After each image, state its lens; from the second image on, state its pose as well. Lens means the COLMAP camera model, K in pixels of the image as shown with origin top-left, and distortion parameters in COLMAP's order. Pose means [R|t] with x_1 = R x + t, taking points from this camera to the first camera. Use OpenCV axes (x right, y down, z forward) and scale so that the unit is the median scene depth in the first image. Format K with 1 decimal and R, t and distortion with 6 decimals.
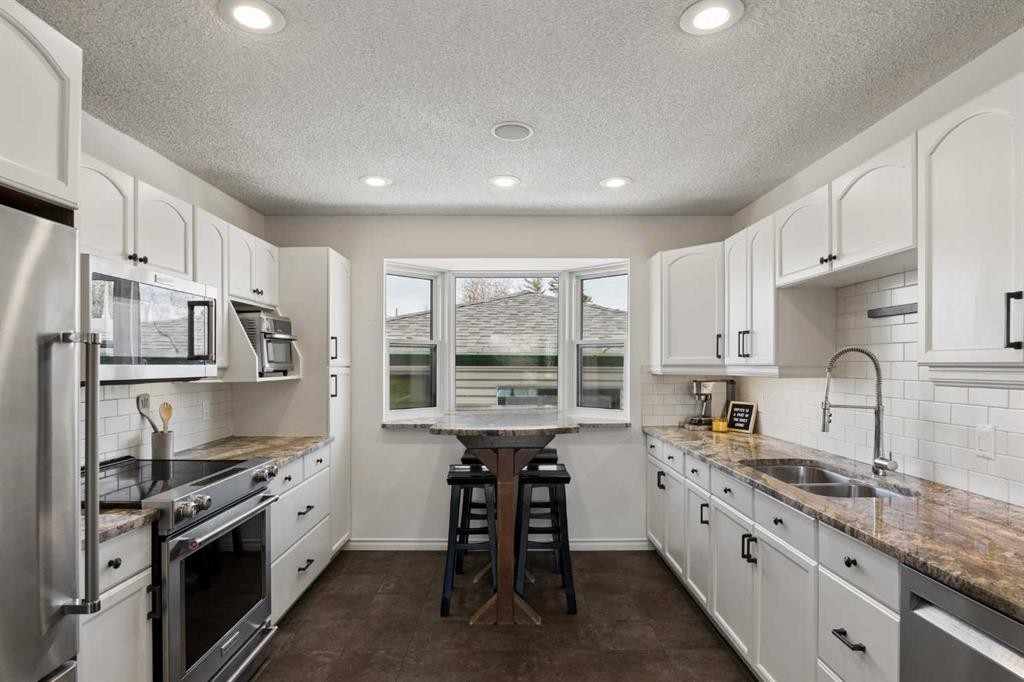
lens RADIAL K [[536.8, 0, 508.3], [0, 536.8, 366.4], [0, 0, 1]] dist [-0.007321, -0.000493]
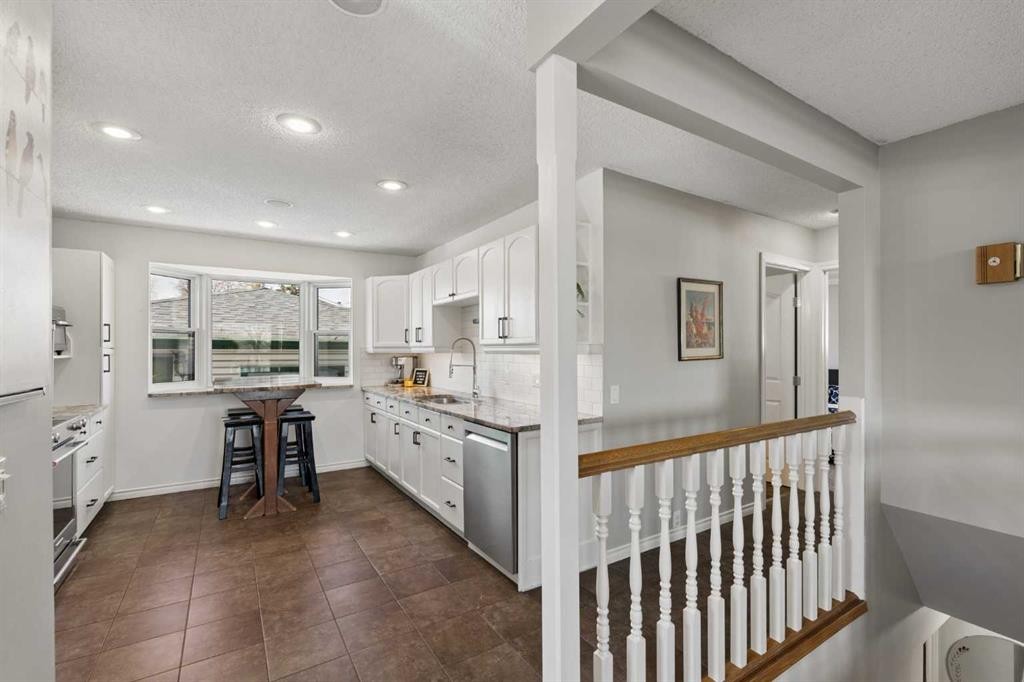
lens RADIAL K [[454.1, 0, 514.8], [0, 454.1, 351.5], [0, 0, 1]] dist [-0.001215, 0.000128]
pose [[0.842142, -0.004414, 0.539238, -0.105495], [0.005156, 0.999987, 0.000133, 0.014520], [-0.539231, 0.002668, 0.842154, -0.433913]]
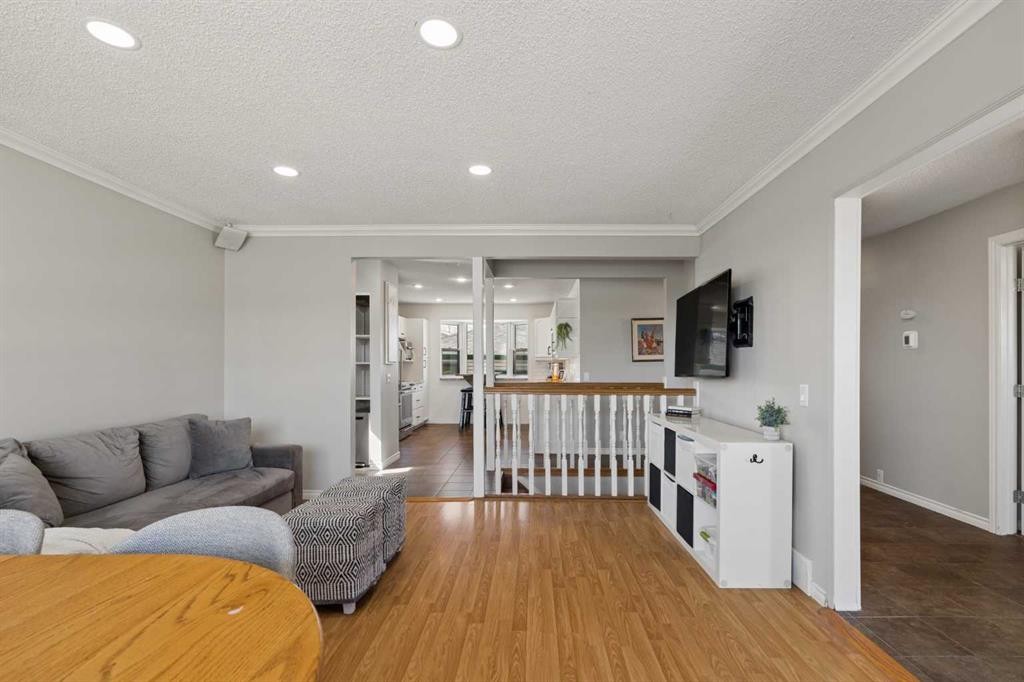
lens RADIAL K [[455.6, 0, 512.1], [0, 455.6, 367.2], [0, 0, 1]] dist [-0.000576, 0.000013]
pose [[0.998815, 0.006339, -0.048252, 0.318575], [-0.006693, 0.999952, -0.007163, 0.074721], [0.048204, 0.007478, 0.998810, -1.682039]]
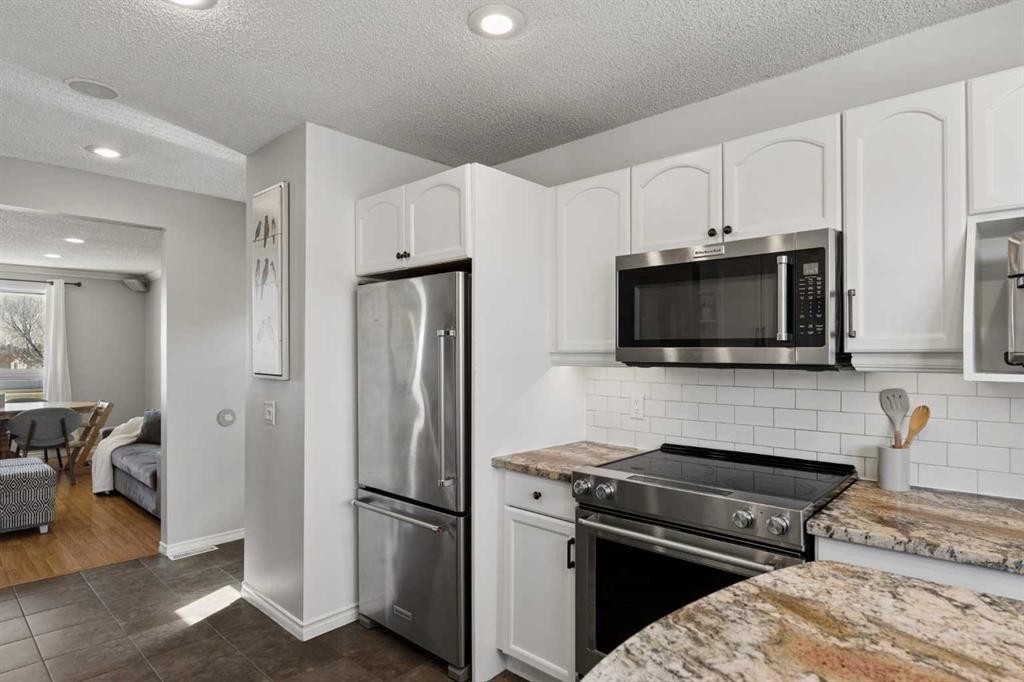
lens RADIAL K [[564.6, 0, 509.7], [0, 564.6, 351.2], [0, 0, 1]] dist [-0.001790, -0.000341]
pose [[-0.682805, -0.000073, -0.730600, 0.172147], [-0.002498, 0.999994, 0.002235, 0.001052], [0.730596, 0.003351, -0.682802, 0.940878]]
